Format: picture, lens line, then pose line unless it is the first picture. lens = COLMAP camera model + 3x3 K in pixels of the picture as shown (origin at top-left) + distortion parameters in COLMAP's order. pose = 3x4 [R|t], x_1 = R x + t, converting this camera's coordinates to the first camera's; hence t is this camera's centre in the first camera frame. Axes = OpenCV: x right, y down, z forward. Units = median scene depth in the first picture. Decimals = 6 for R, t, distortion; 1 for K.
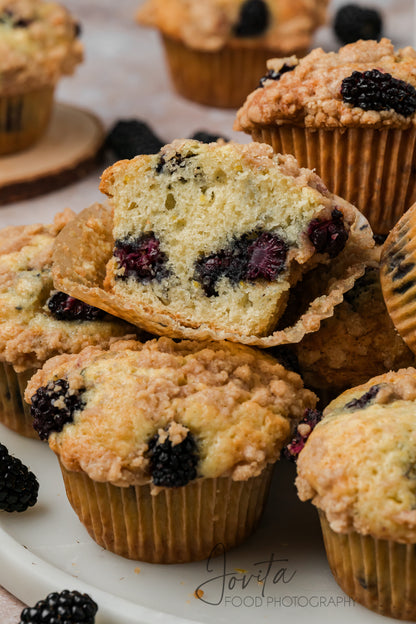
lens RADIAL K [[2555.7, 0, 208.0], [0, 2555.7, 312.0], [0, 0, 1]] dist [-0.060838, 0.925766]
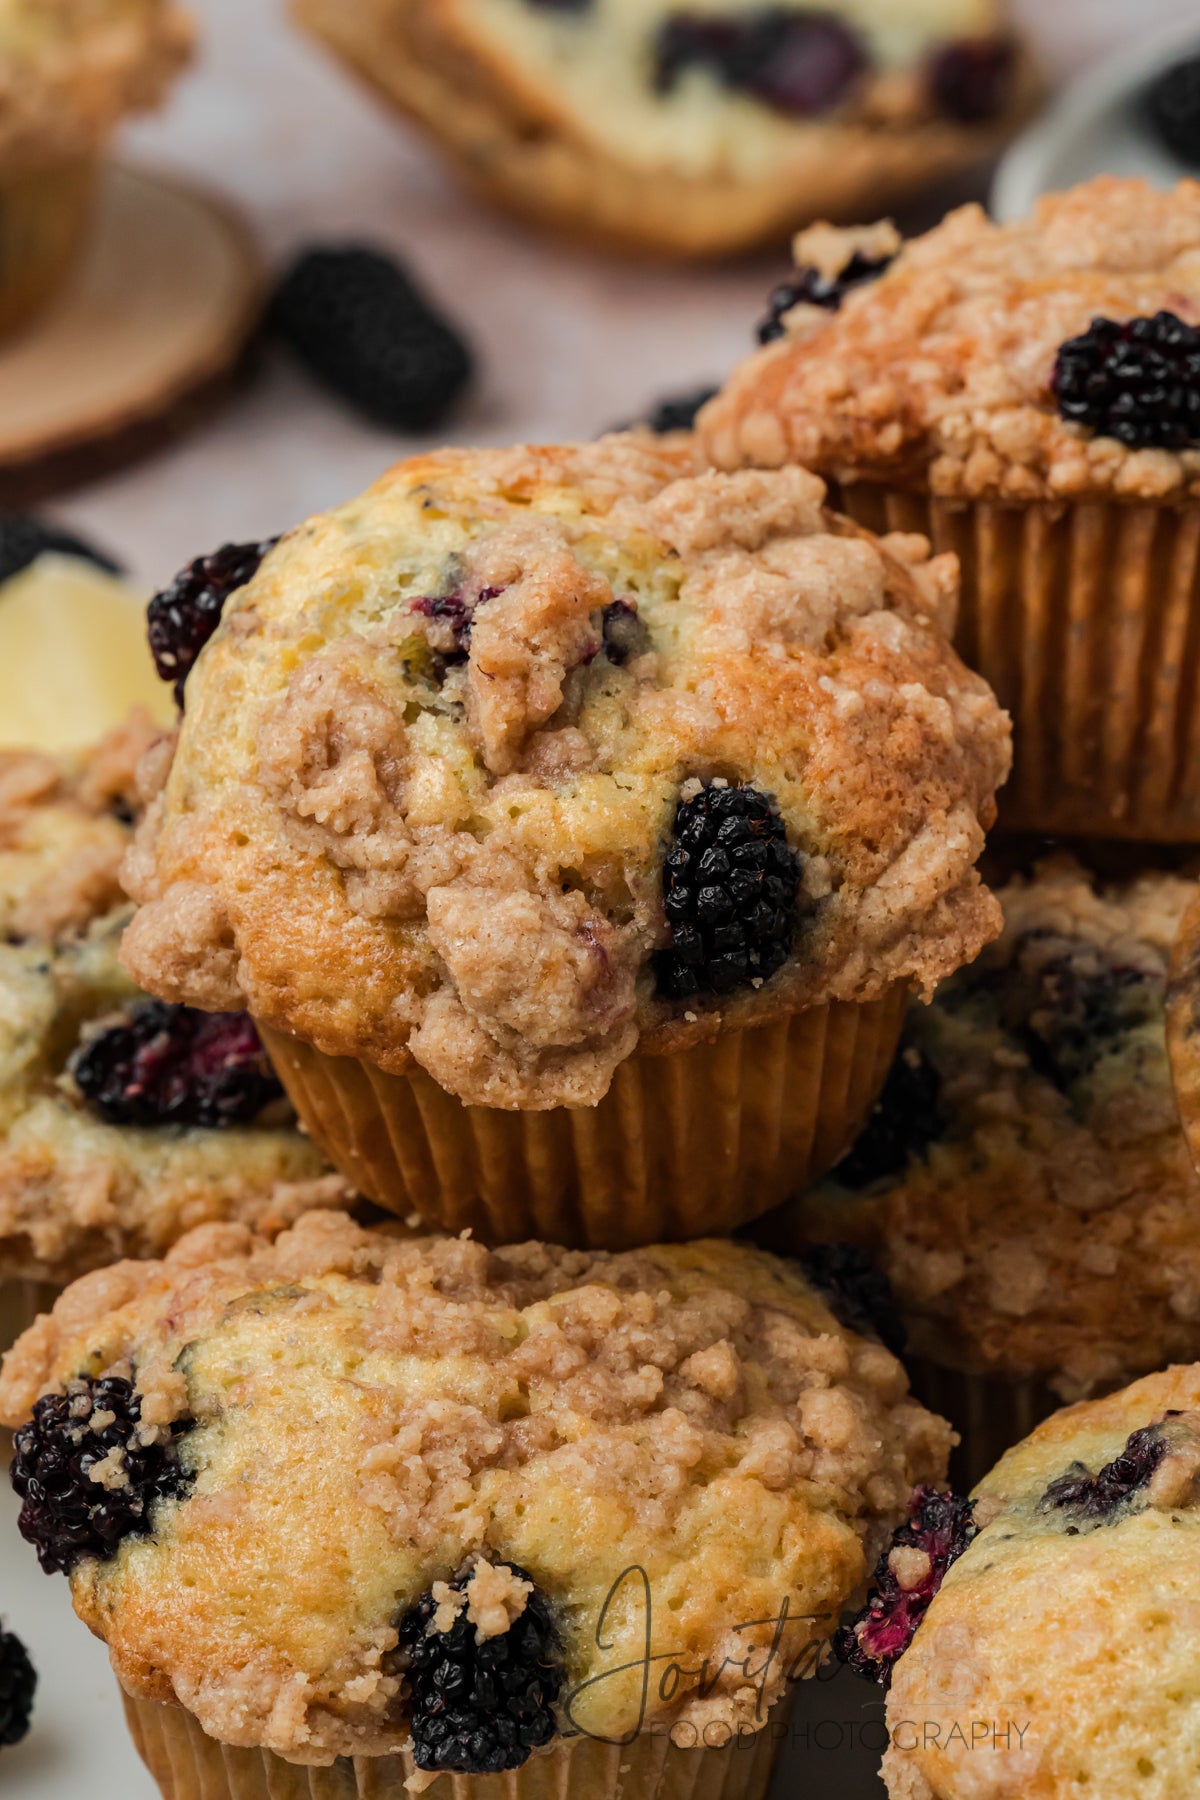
lens RADIAL K [[7372.1, 0, 600.0], [0, 7372.1, 900.0], [0, 0, 1]] dist [-0.060838, 0.925766]
pose [[0.999806, 0.016694, 0.010447, -0.009908], [-0.017728, 0.993967, 0.108239, -0.127780], [-0.008577, -0.108403, 0.994070, 0.136143]]
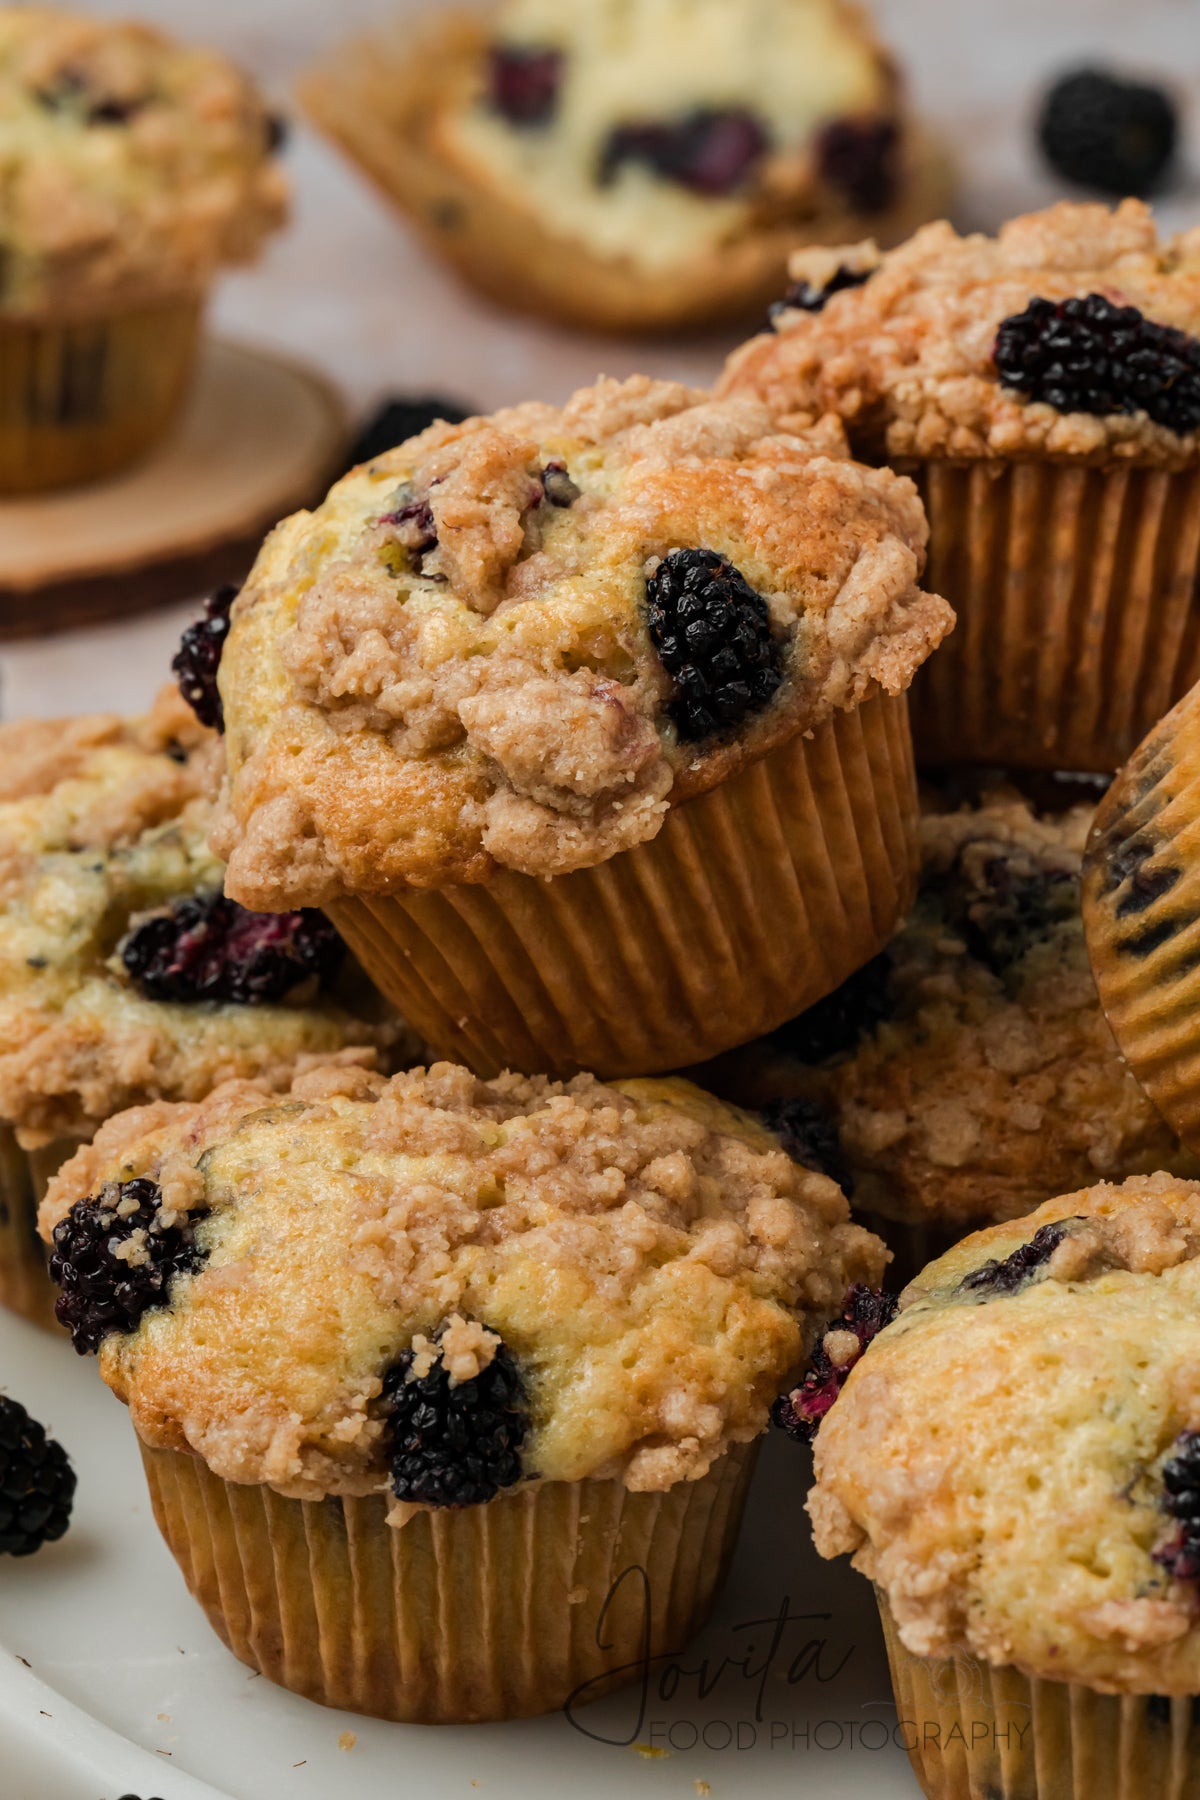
lens RADIAL K [[7372.1, 0, 600.0], [0, 7372.1, 900.0], [0, 0, 1]] dist [-0.060838, 0.925766]
pose [[0.999251, 0.027441, -0.027268, 0.030645], [-0.027329, 0.999617, 0.004452, -0.017484], [0.027380, -0.003703, 0.999618, 0.010215]]
